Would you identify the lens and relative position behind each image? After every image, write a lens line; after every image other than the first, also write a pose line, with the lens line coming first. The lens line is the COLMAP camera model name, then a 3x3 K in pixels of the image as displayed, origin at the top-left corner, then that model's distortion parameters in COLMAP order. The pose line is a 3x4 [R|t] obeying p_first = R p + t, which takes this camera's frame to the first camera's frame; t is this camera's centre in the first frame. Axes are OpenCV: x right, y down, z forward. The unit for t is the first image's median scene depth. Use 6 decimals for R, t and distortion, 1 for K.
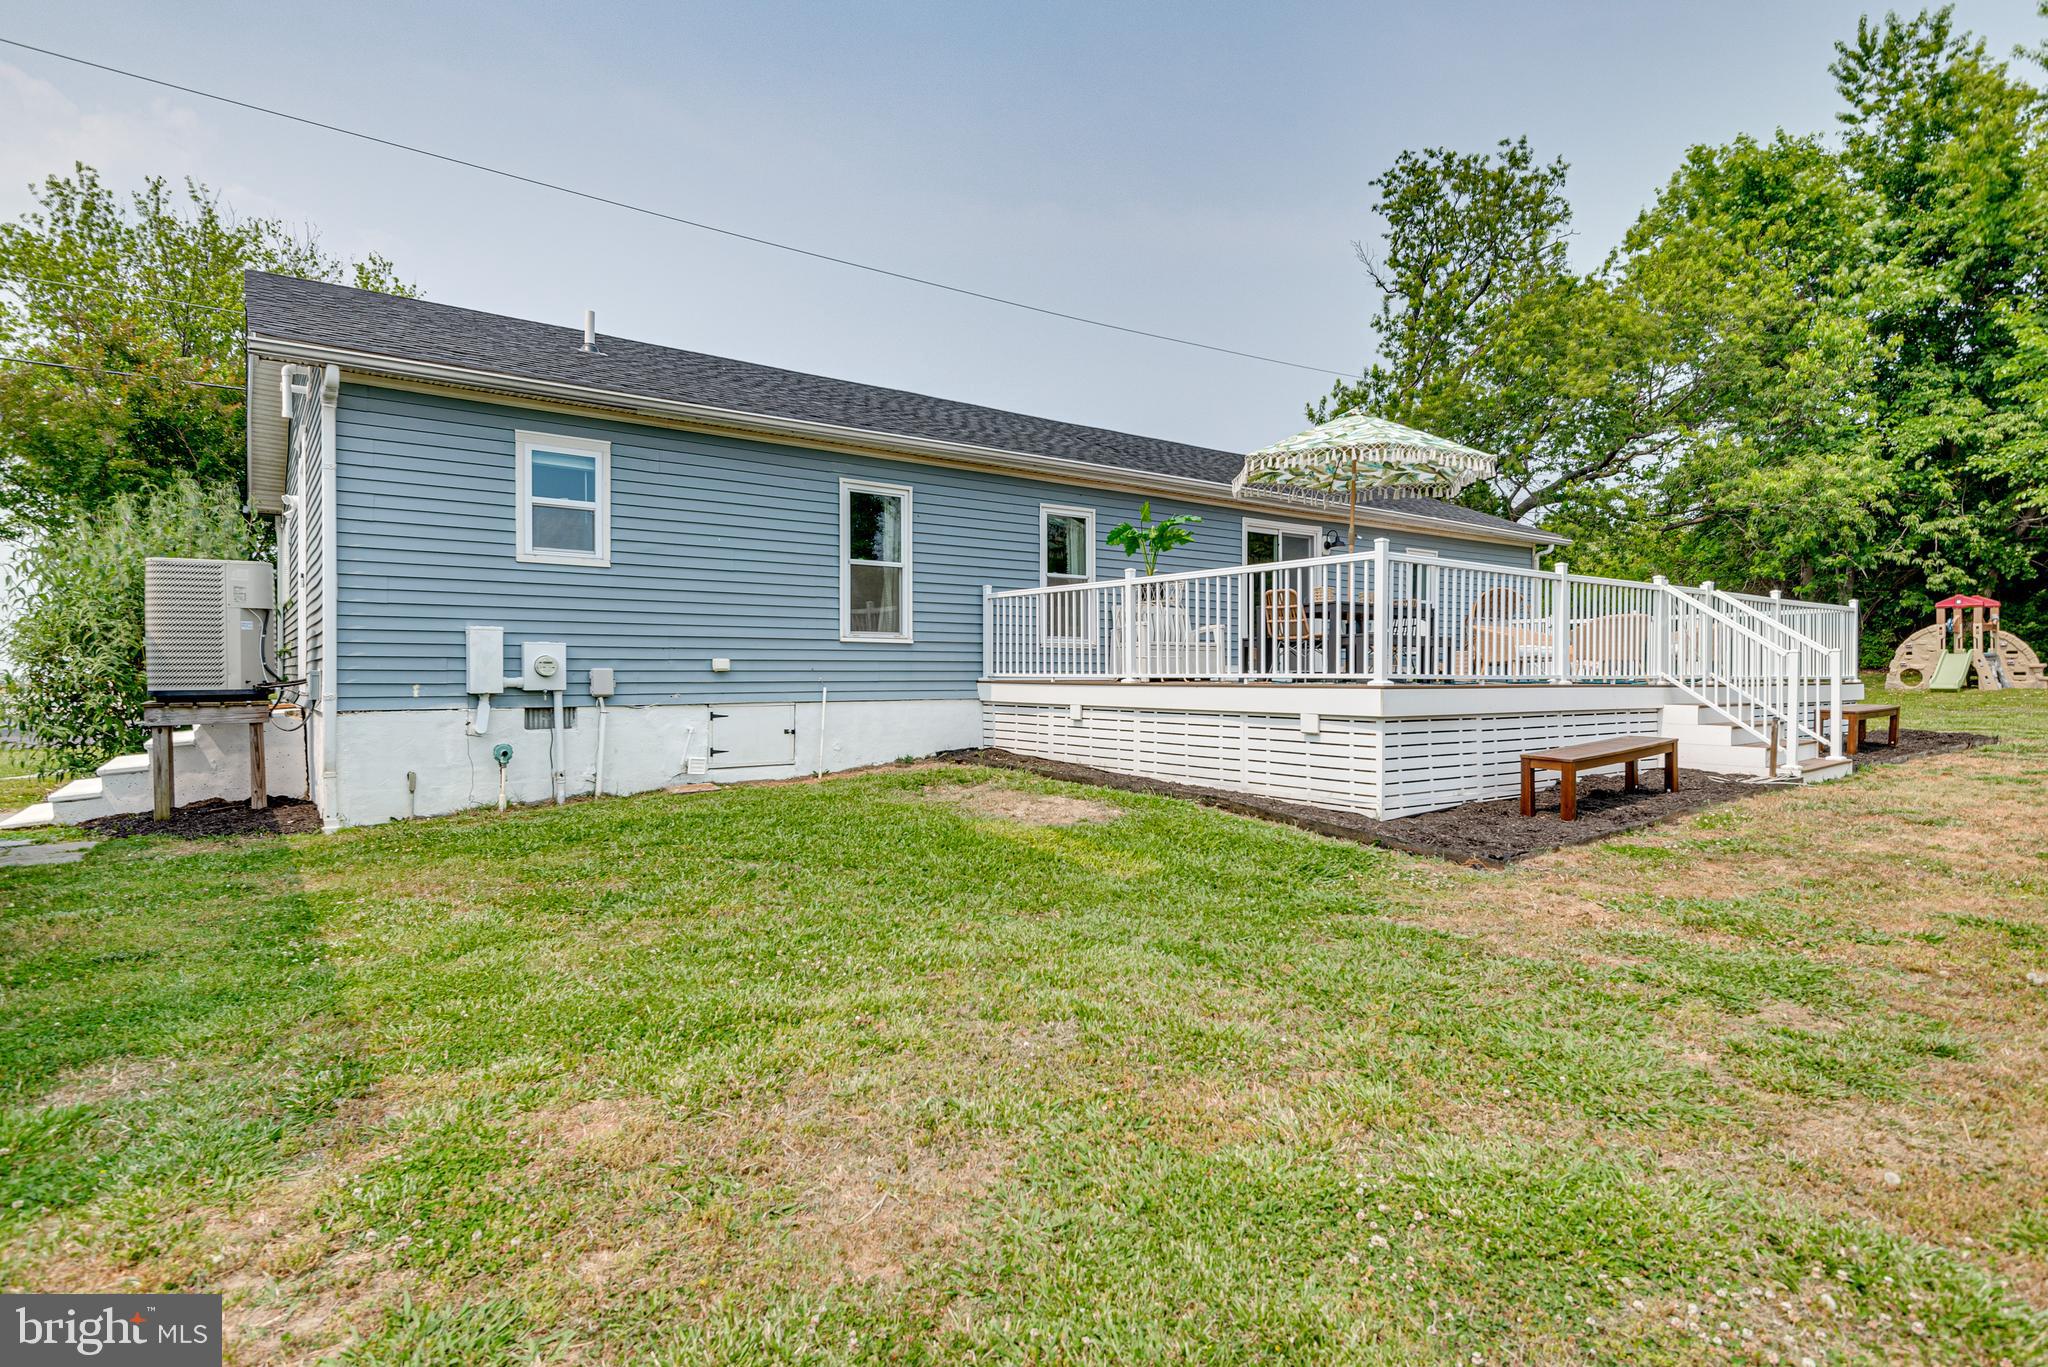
lens RADIAL K [[1121.4, 0, 1028.5], [0, 1121.4, 681.1], [0, 0, 1]] dist [0.023312, 0.000332]
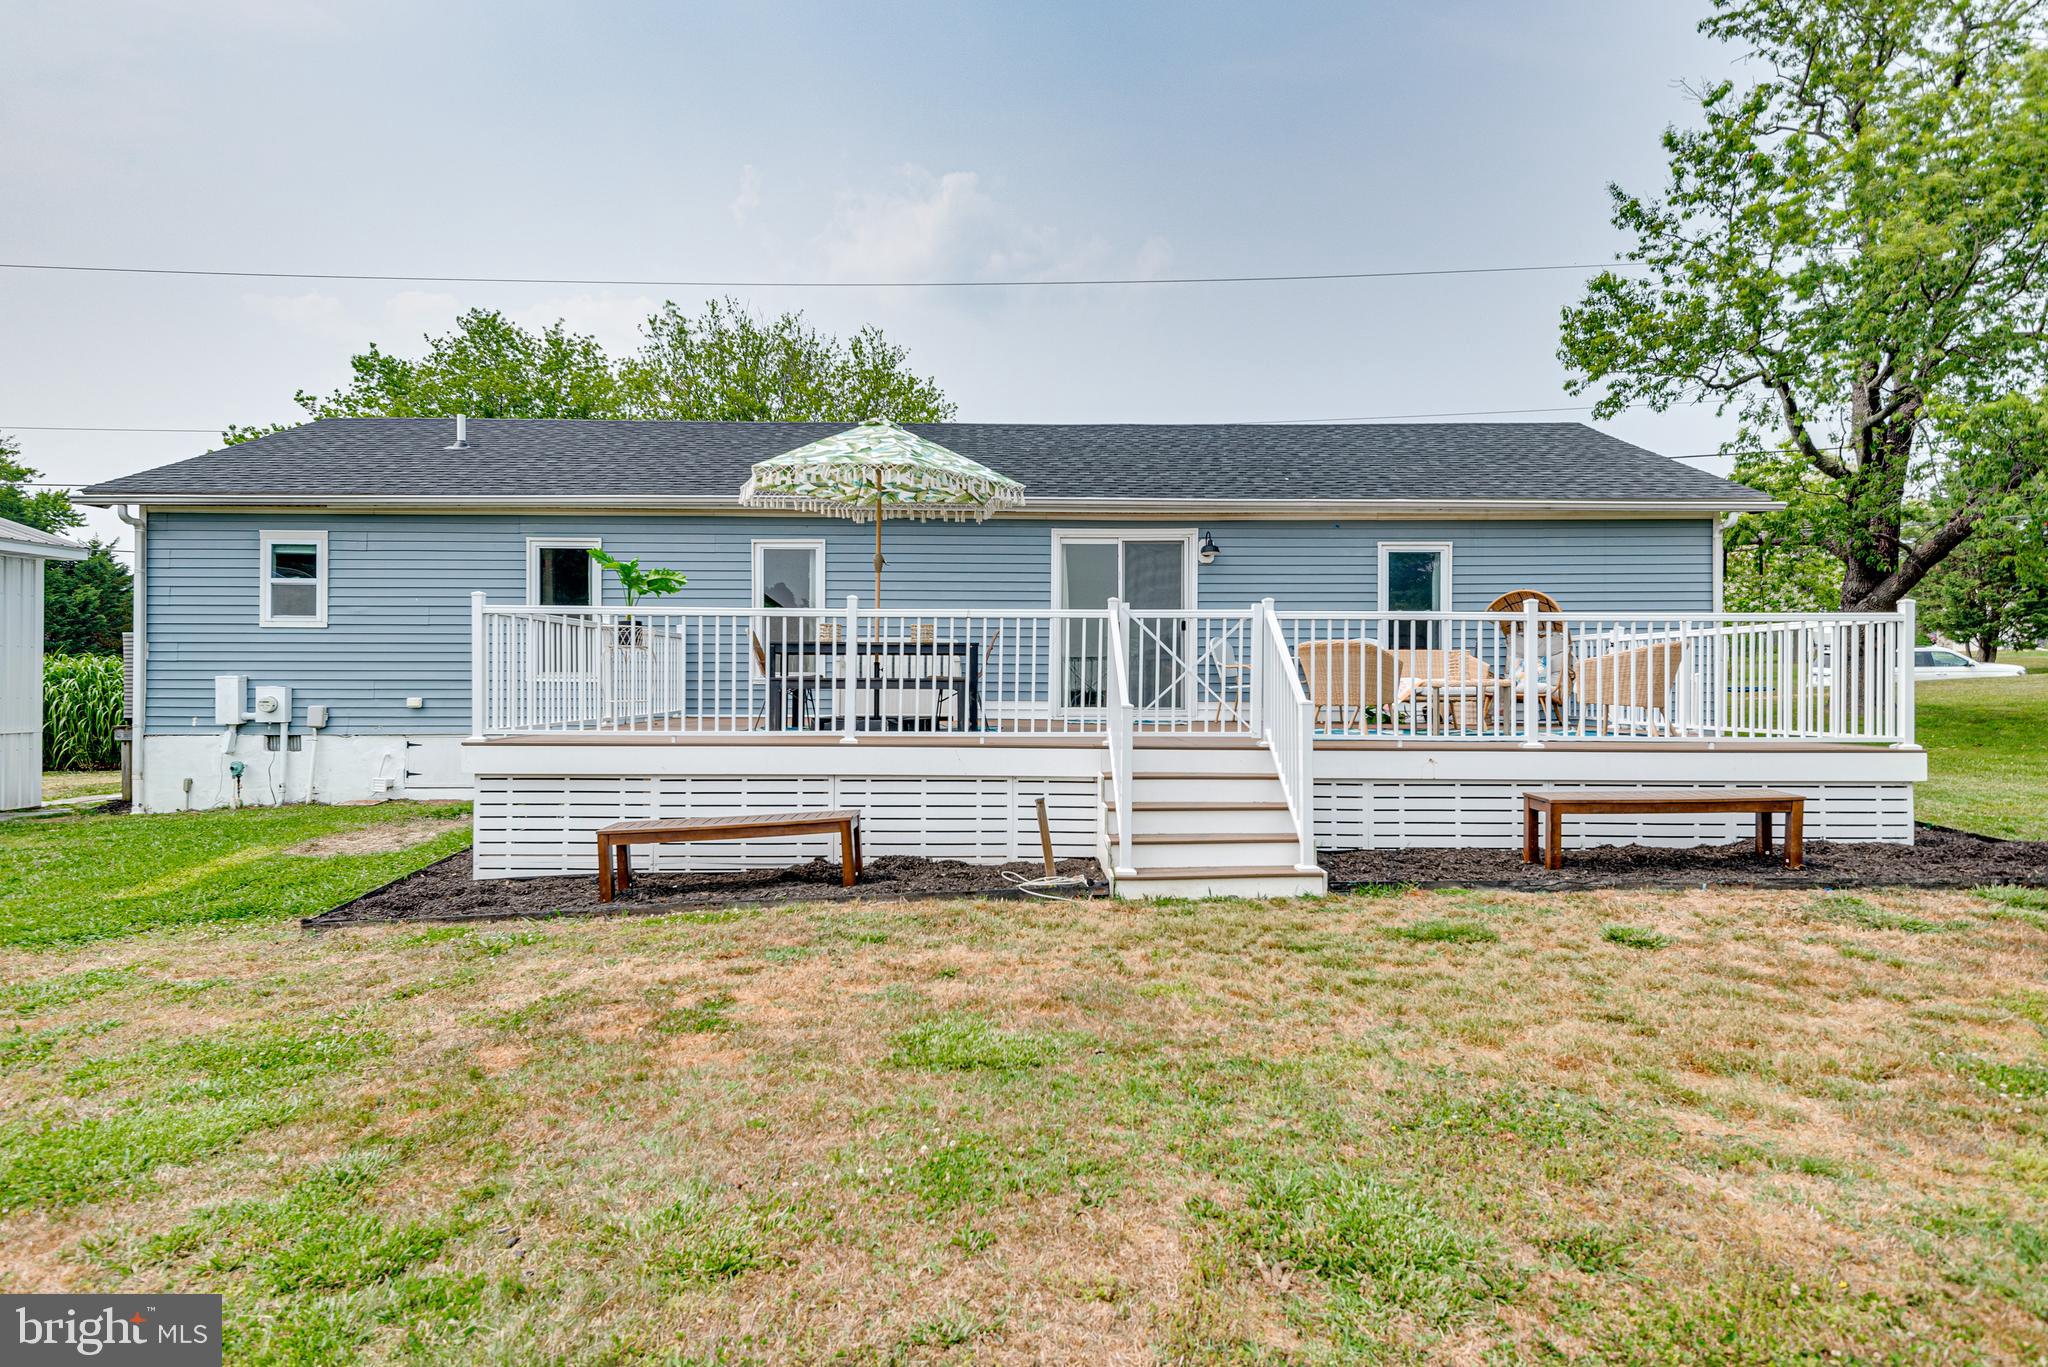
lens RADIAL K [[1196.0, 0, 1025.3], [0, 1196.0, 673.3], [0, 0, 1]] dist [0.006028, 0.001614]
pose [[0.806206, 0.002994, -0.591627, 1.115755], [-0.004389, 0.999990, -0.000921, -0.051769], [0.591619, 0.003339, 0.806211, 0.371579]]
